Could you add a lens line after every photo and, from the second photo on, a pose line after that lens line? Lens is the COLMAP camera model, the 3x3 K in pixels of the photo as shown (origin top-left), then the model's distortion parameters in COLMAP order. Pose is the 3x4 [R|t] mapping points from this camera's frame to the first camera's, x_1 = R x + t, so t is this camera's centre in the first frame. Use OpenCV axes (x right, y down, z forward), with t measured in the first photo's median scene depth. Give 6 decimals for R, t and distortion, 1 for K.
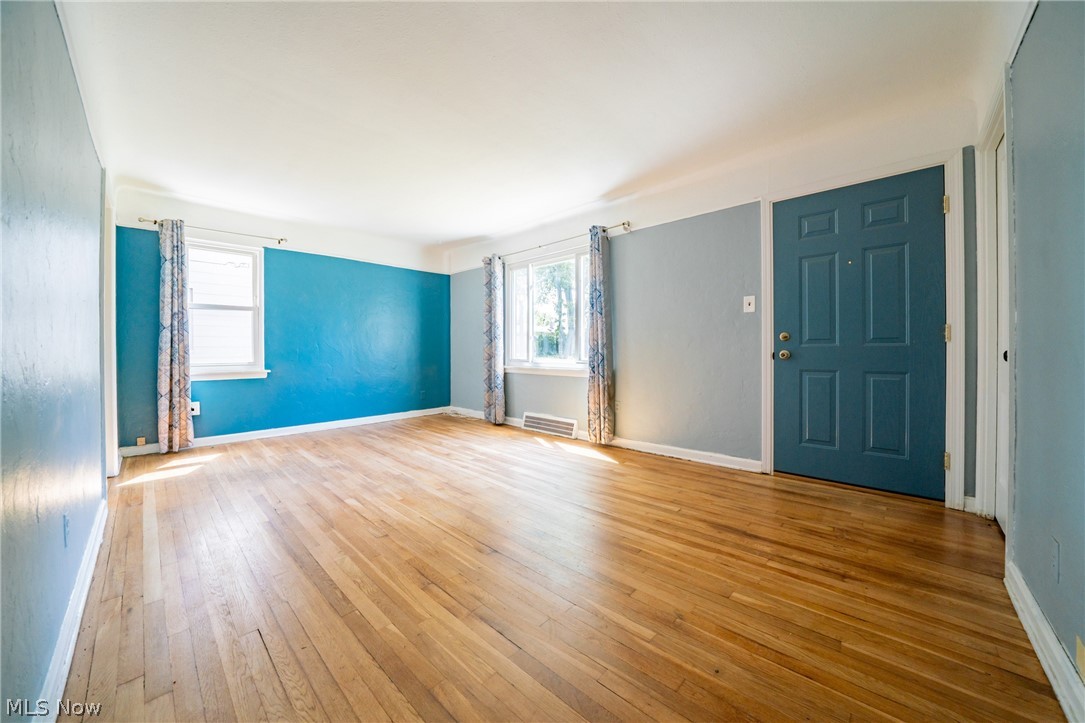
lens RADIAL K [[379.0, 0, 536.0], [0, 379.0, 351.2], [0, 0, 1]] dist [-0.015640, 0.000565]
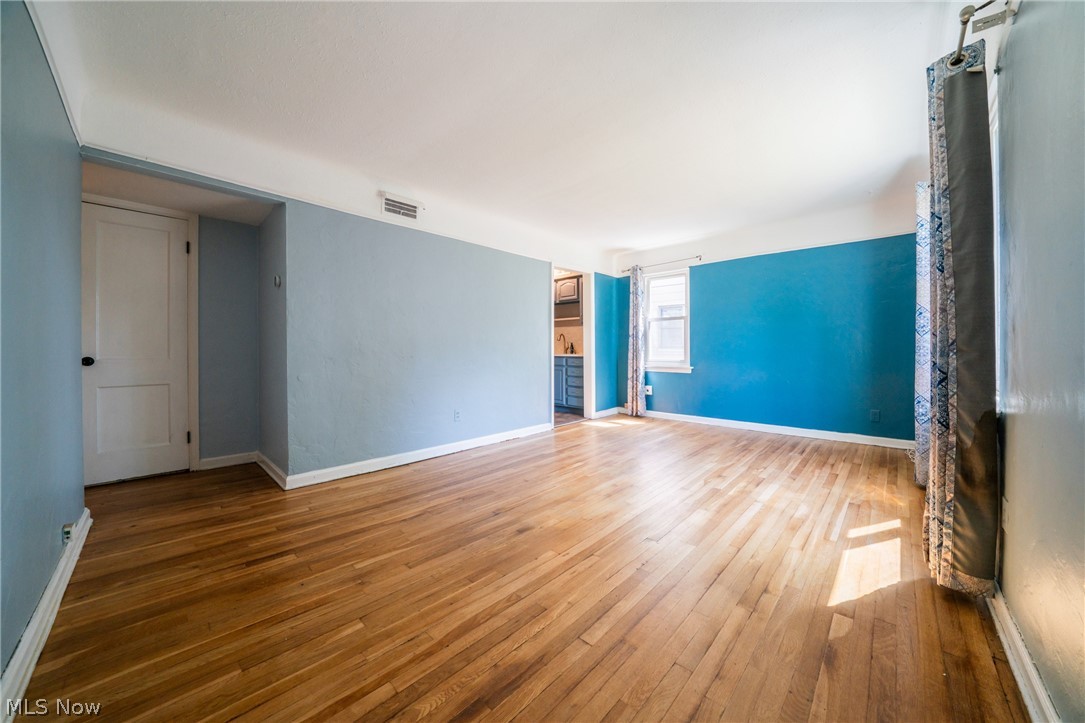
lens RADIAL K [[379.0, 0, 542.8], [0, 379.0, 352.5], [0, 0, 1]] dist [-0.015640, 0.000565]
pose [[0.015978, 0.011704, -0.999804, 0.777502], [-0.000900, 0.999931, 0.011691, -0.015731], [0.999872, 0.000713, 0.015987, 0.769669]]
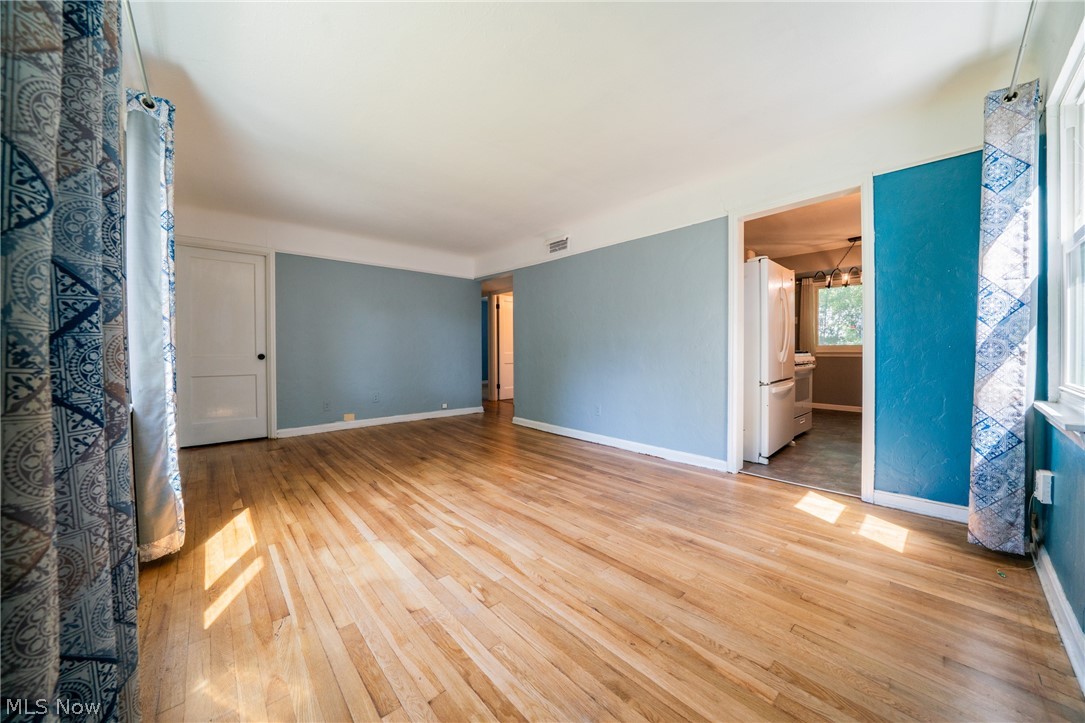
lens RADIAL K [[379.0, 0, 542.0], [0, 379.0, 359.7], [0, 0, 1]] dist [-0.015640, 0.000565]
pose [[-0.997842, 0.006210, 0.065370, -0.492630], [0.007953, 0.999619, 0.026448, -0.013637], [-0.065181, 0.026911, -0.997511, 2.008445]]
